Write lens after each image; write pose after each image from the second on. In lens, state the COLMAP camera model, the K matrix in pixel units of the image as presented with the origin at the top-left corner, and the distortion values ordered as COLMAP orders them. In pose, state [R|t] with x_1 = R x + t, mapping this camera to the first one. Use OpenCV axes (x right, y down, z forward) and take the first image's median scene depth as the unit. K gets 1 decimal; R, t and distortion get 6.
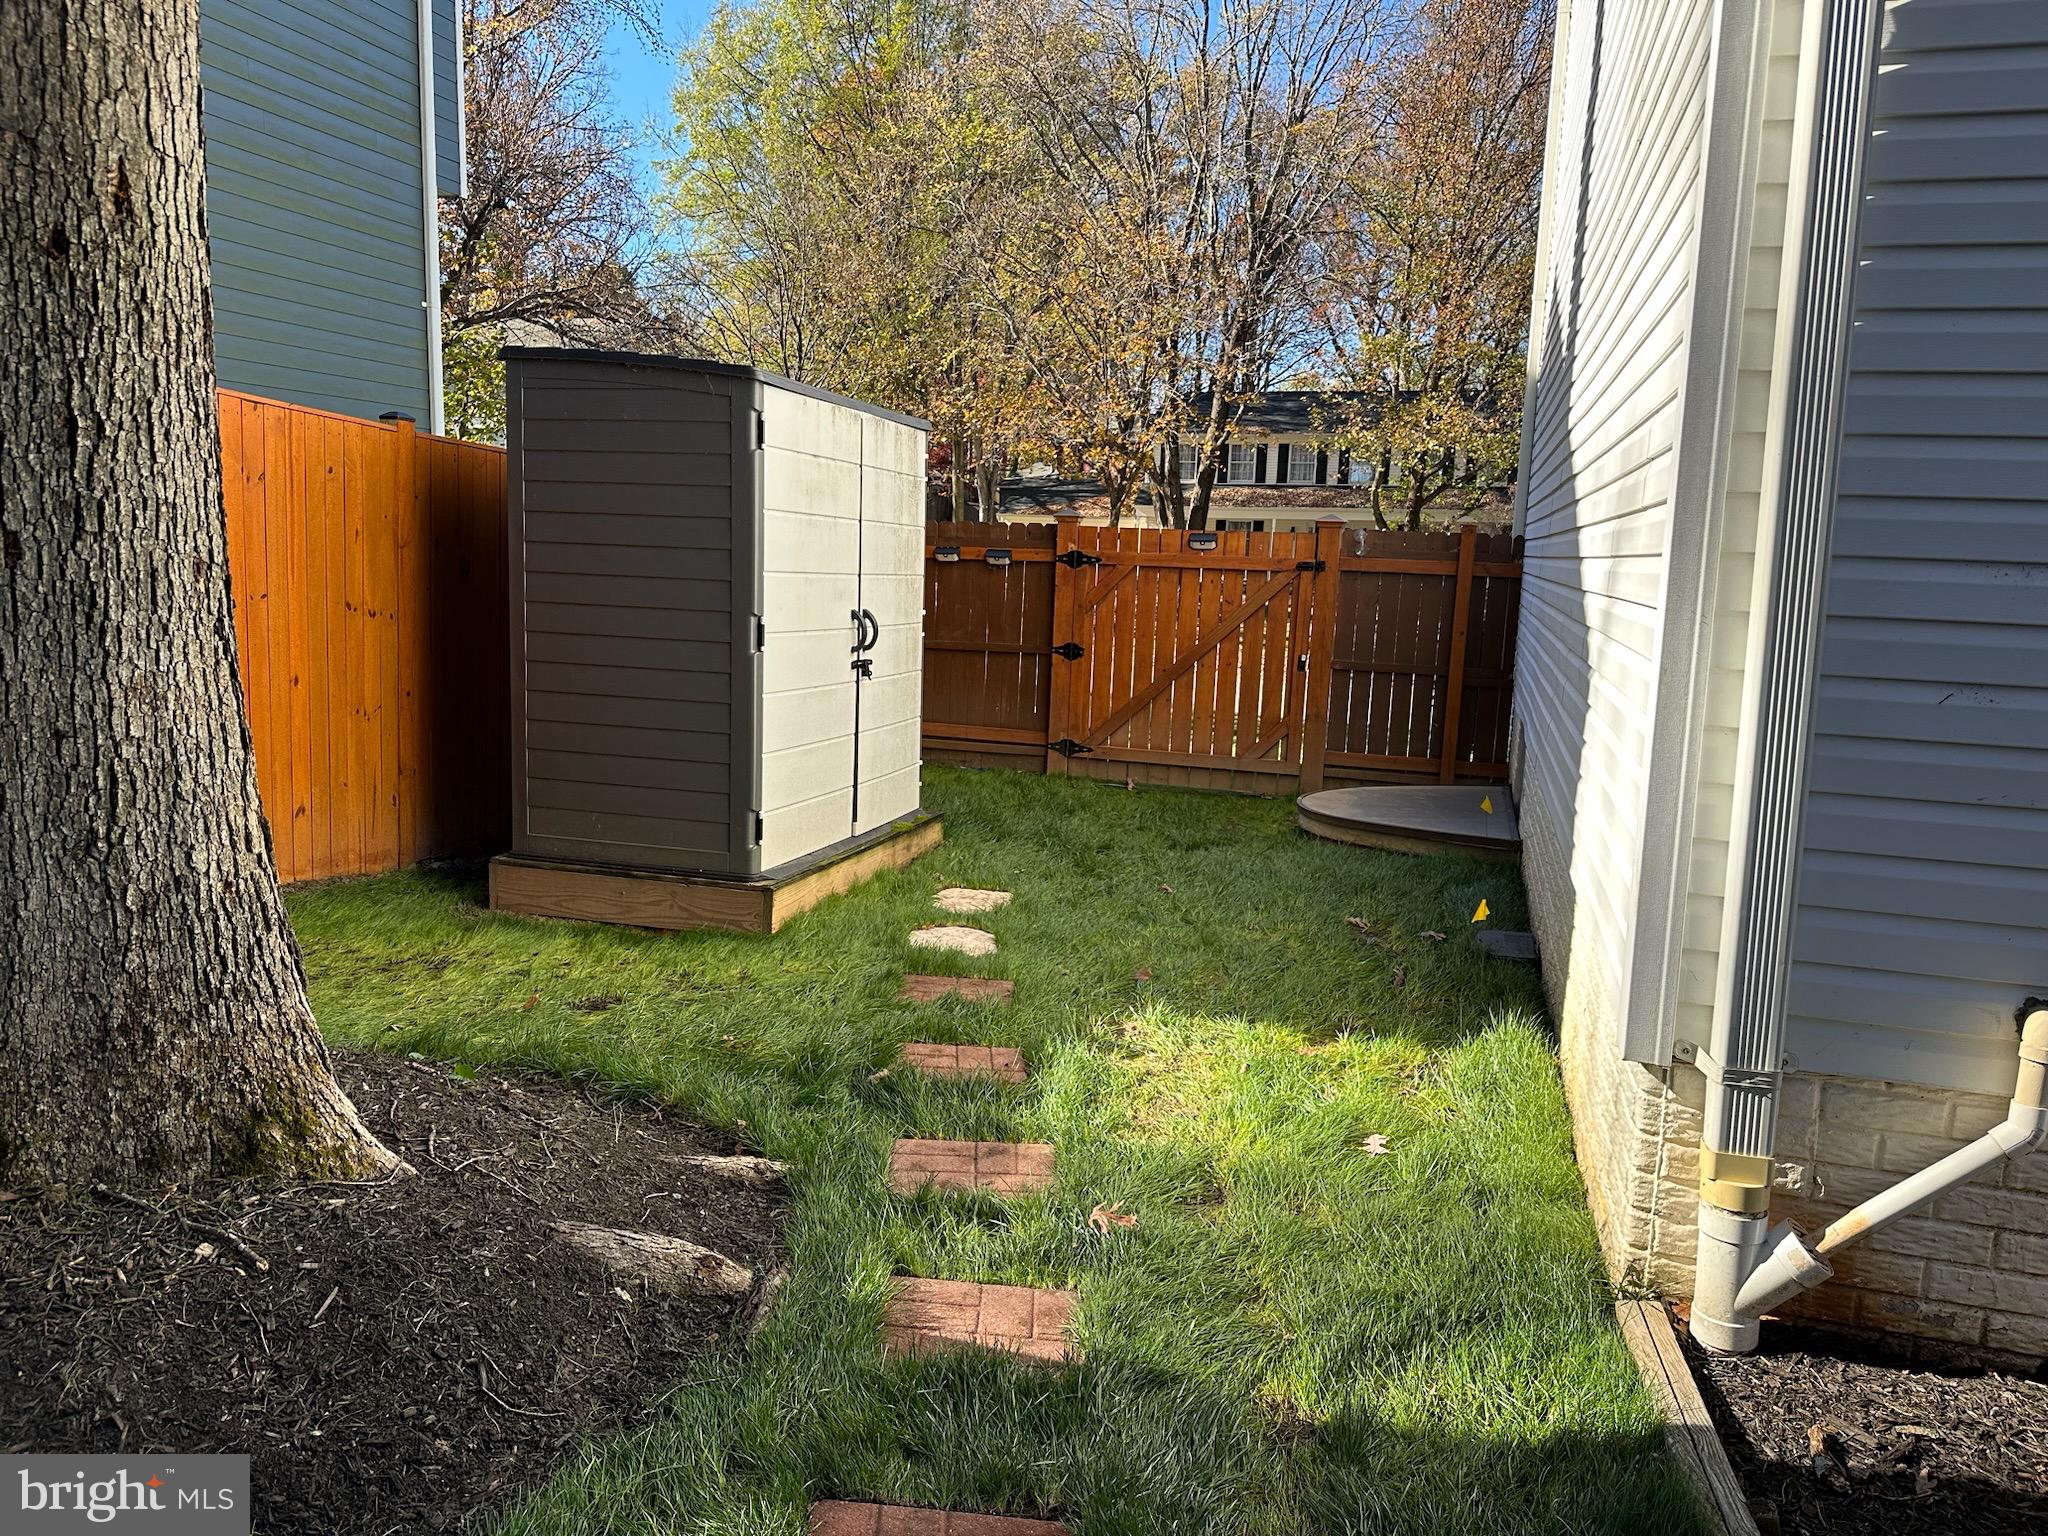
lens RADIAL K [[1427.2, 0, 1044.9], [0, 1427.2, 759.3], [0, 0, 1]] dist [0.078366, -0.087744]
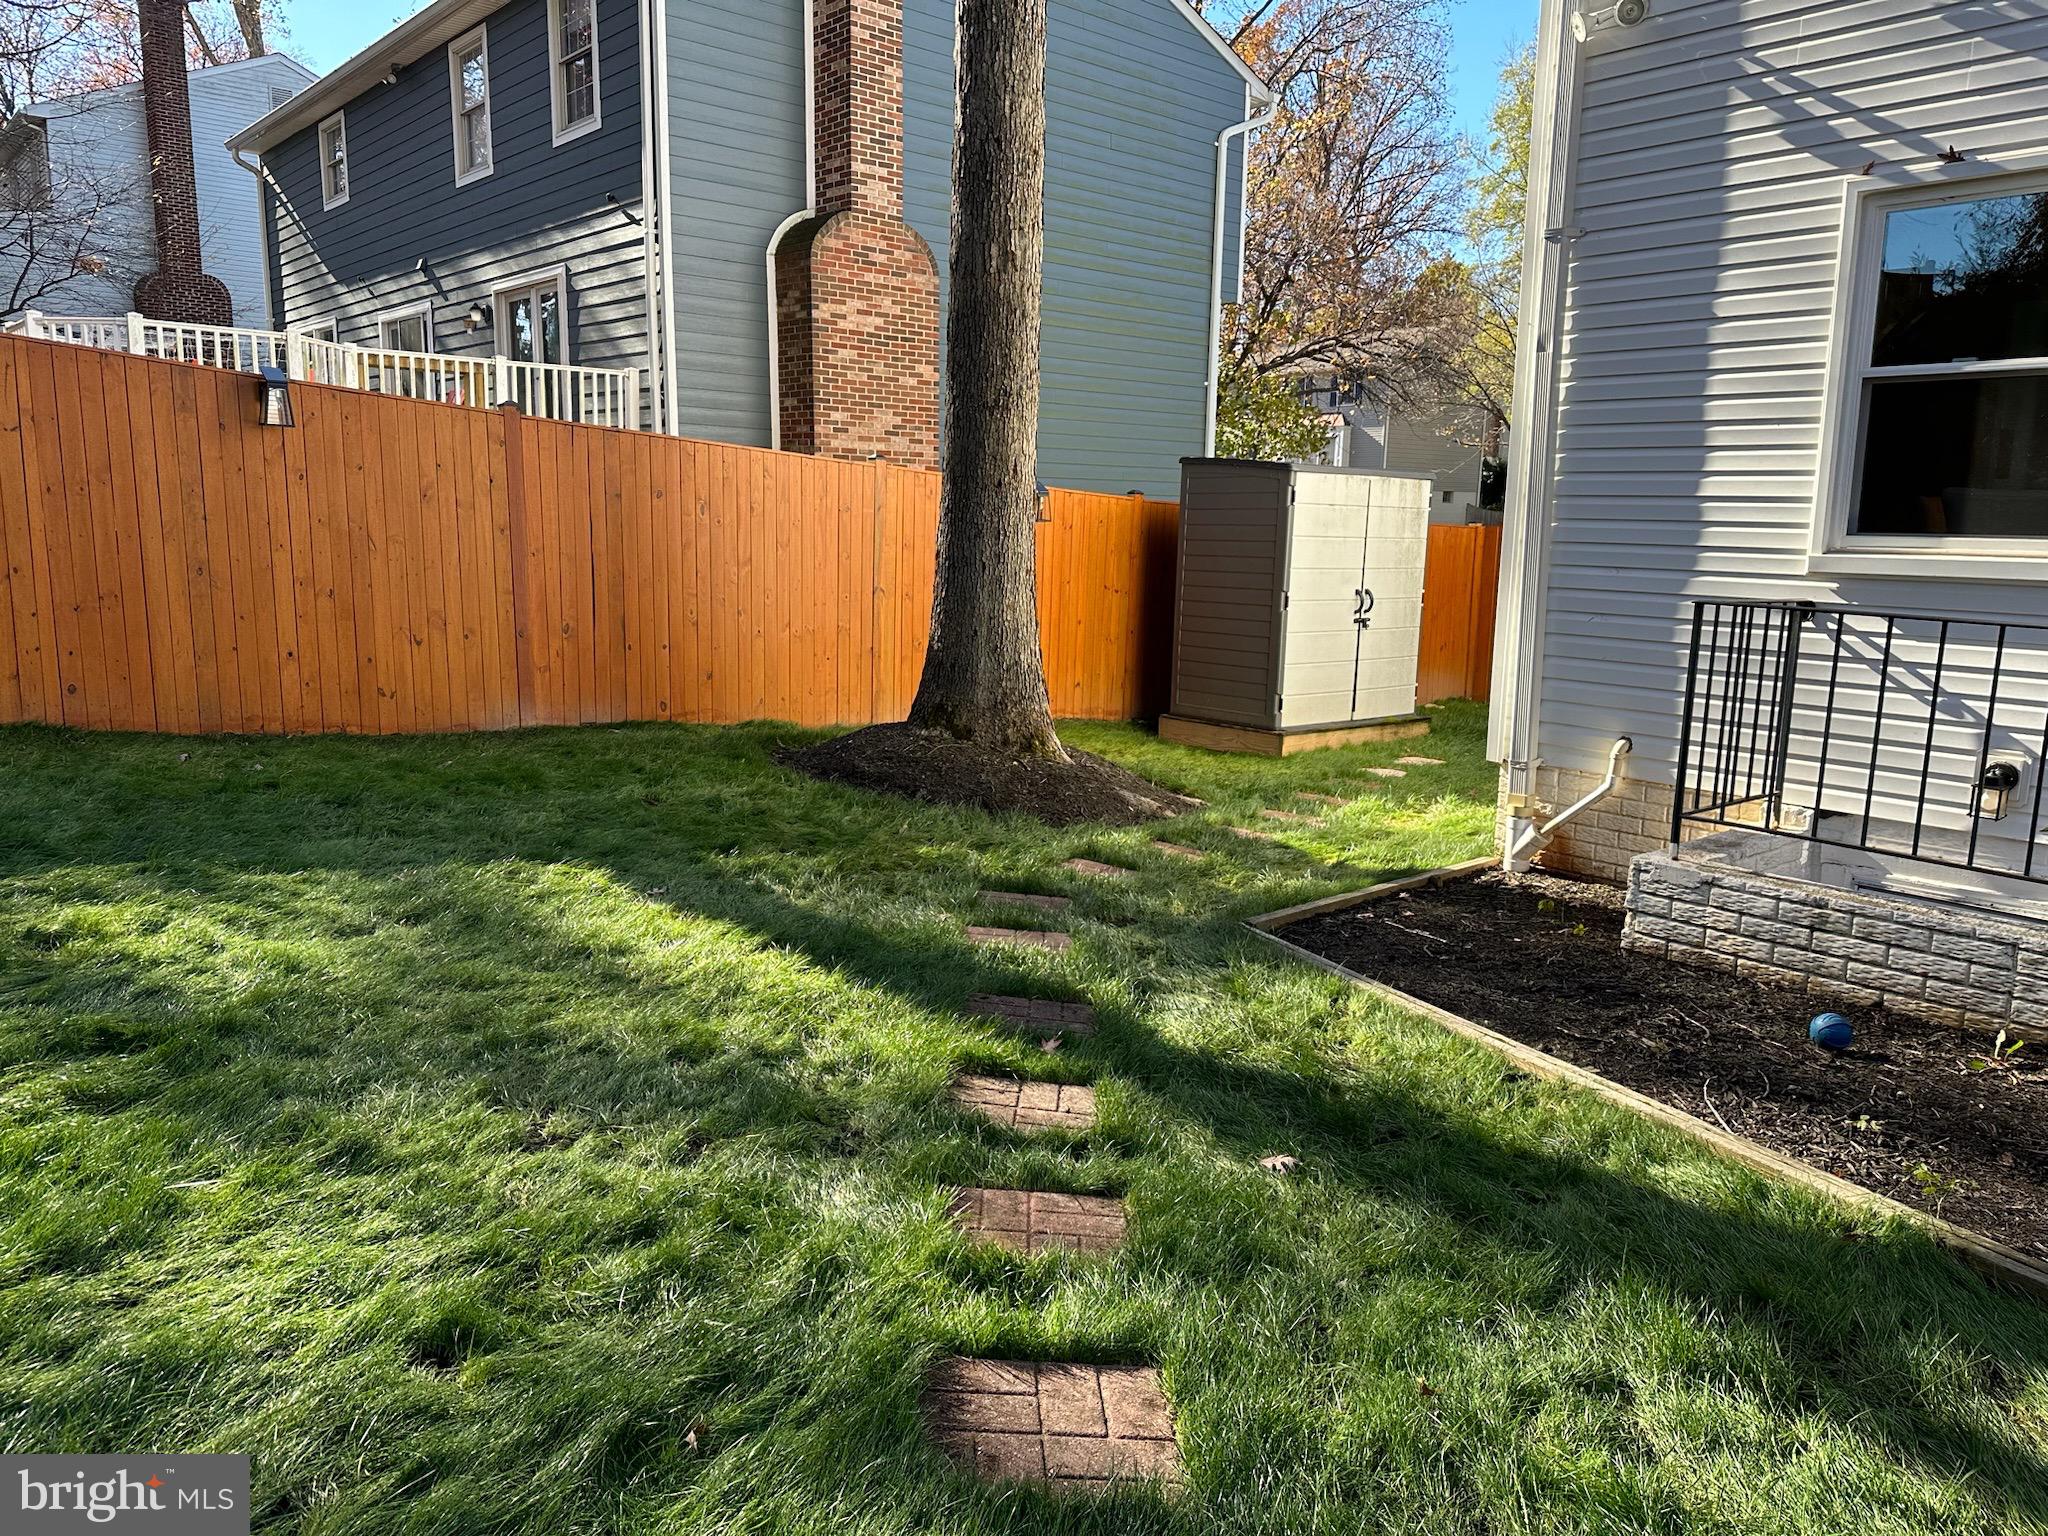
lens RADIAL K [[1427.2, 0, 1023.5], [0, 1427.2, 767.3], [0, 0, 1]] dist [0.078366, -0.087744]
pose [[0.844385, 0.072123, -0.530859, 0.524531], [-0.065948, 0.997354, 0.030605, 0.096347], [0.531662, 0.009166, 0.846907, -0.790415]]
